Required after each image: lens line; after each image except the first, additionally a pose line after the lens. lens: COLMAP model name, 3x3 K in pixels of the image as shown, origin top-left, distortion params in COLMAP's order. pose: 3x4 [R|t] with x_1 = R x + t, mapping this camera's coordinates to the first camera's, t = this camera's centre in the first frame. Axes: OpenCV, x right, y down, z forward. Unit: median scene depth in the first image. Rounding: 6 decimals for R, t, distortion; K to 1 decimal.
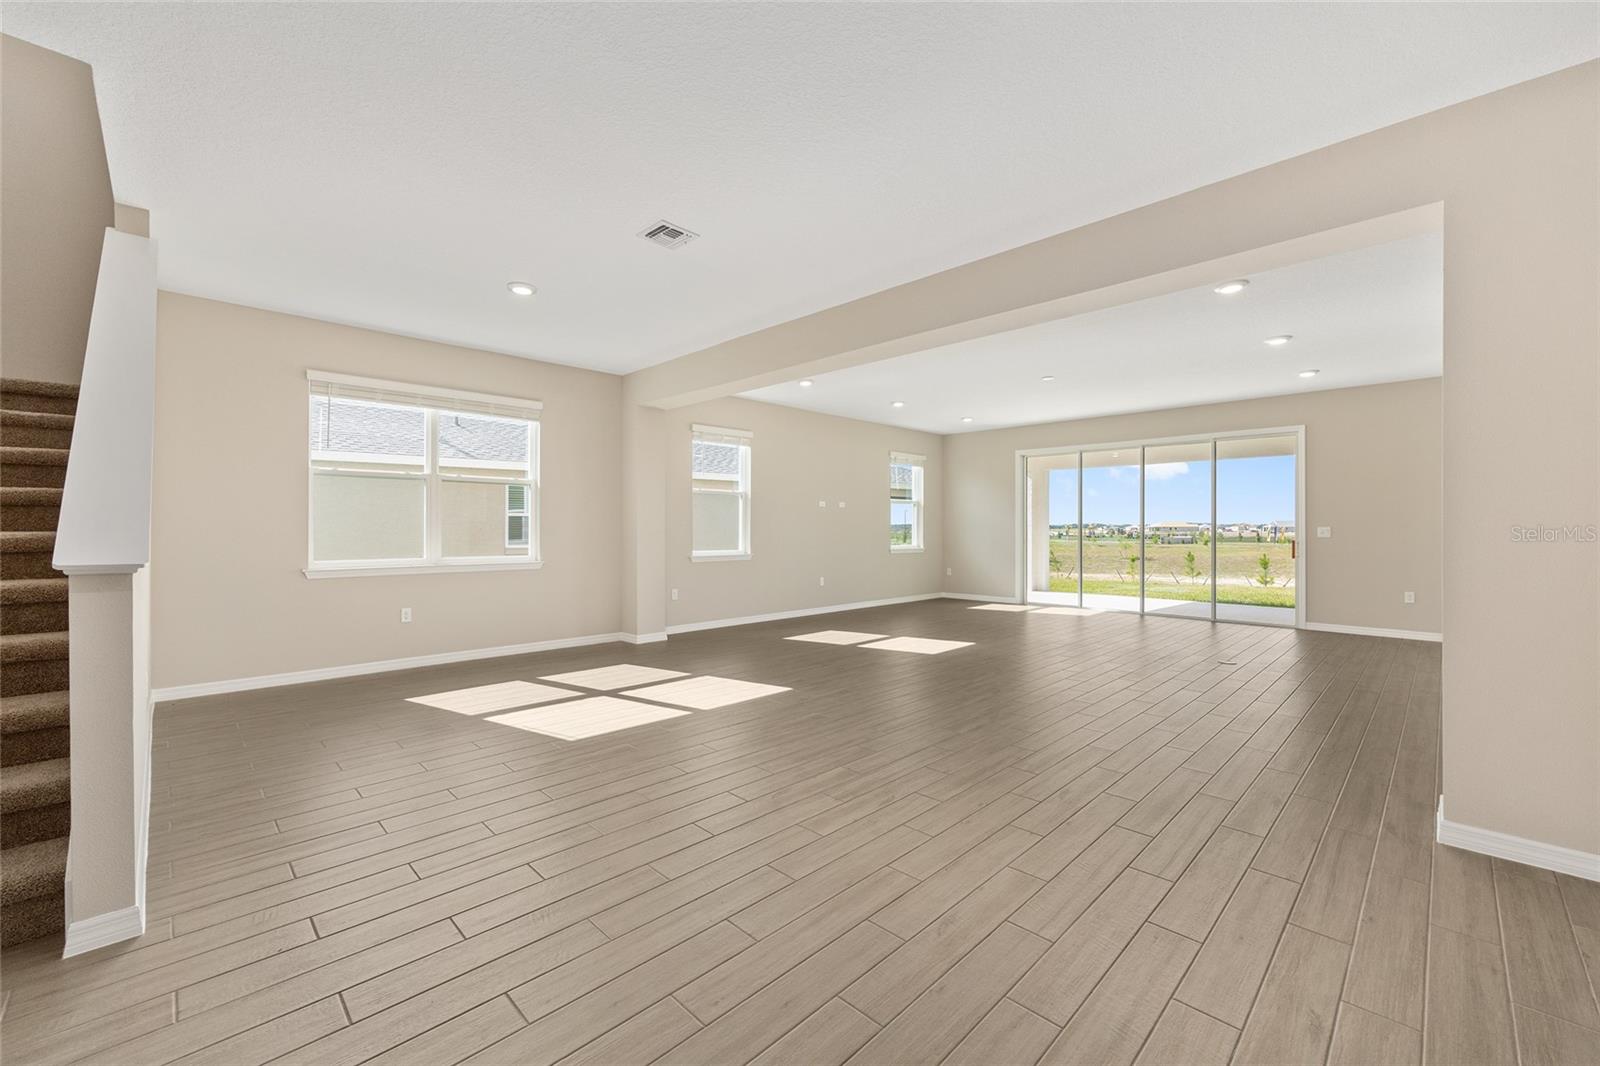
lens RADIAL K [[650.1, 0, 801.5], [0, 650.1, 532.5], [0, 0, 1]] dist [0.000967, -0.000217]
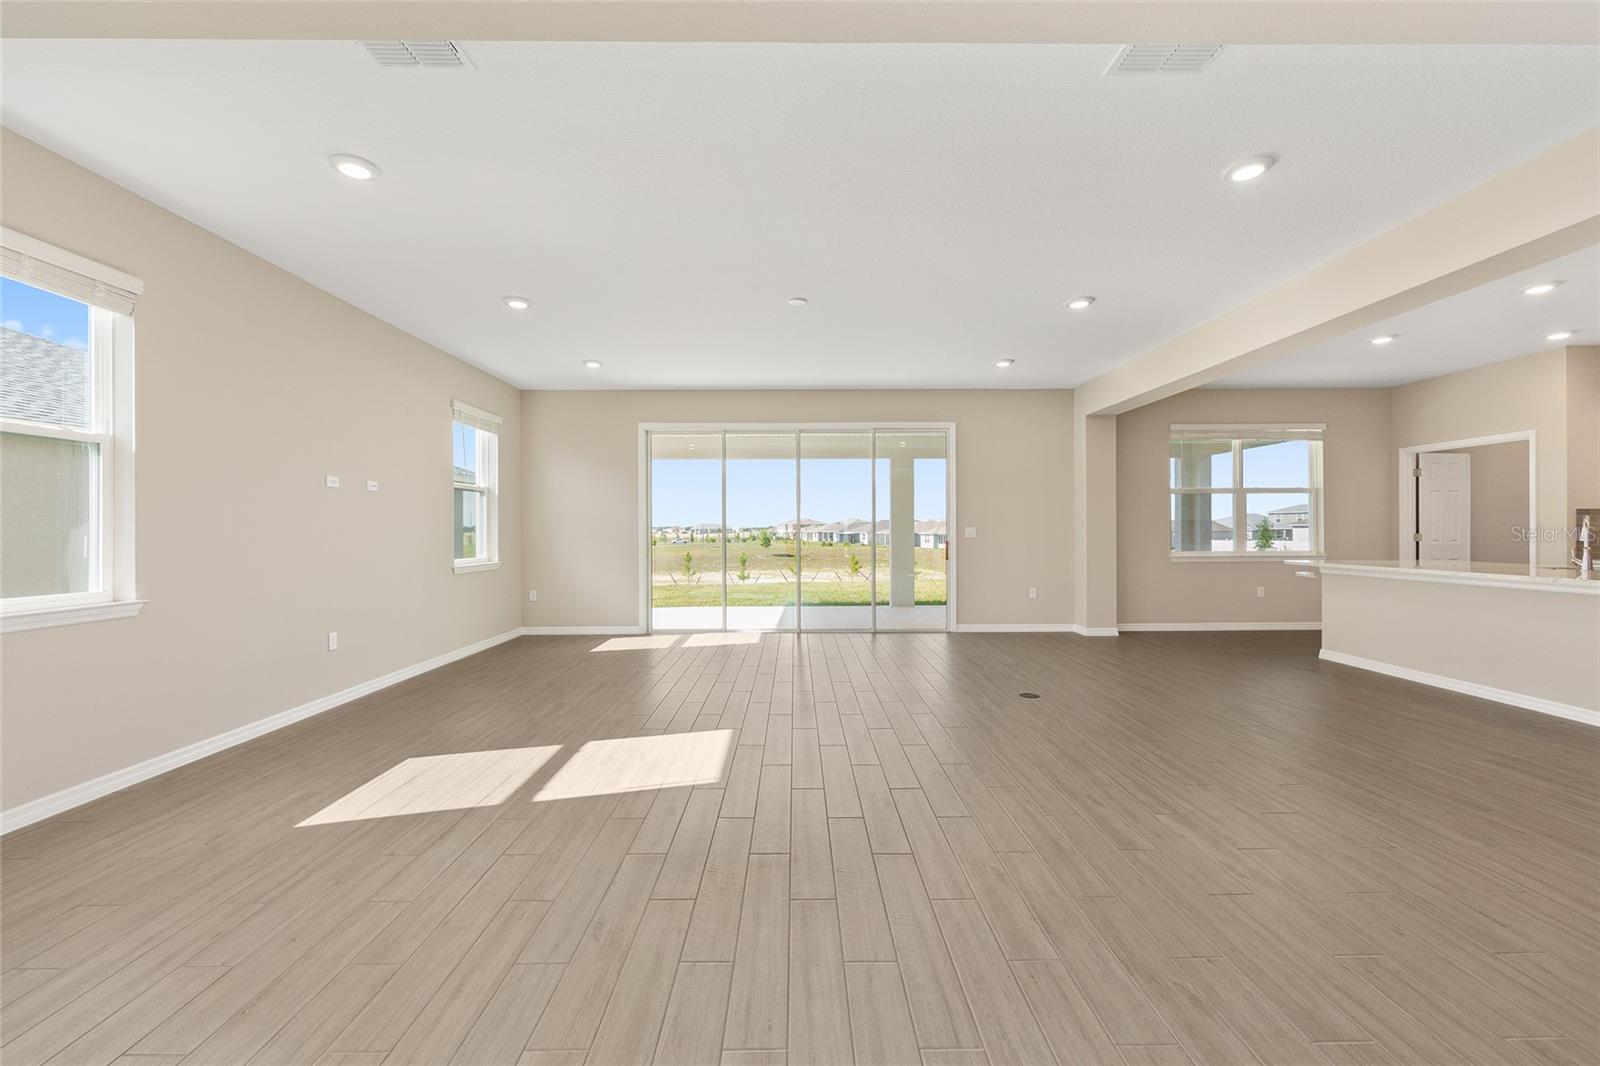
lens RADIAL K [[650.1, 0, 805.0], [0, 650.1, 533.1], [0, 0, 1]] dist [0.000967, -0.000217]
pose [[0.696332, -0.007297, 0.717682, -0.061657], [0.010055, 0.999949, 0.000411, -0.001744], [-0.717649, 0.006930, 0.696370, 0.361746]]
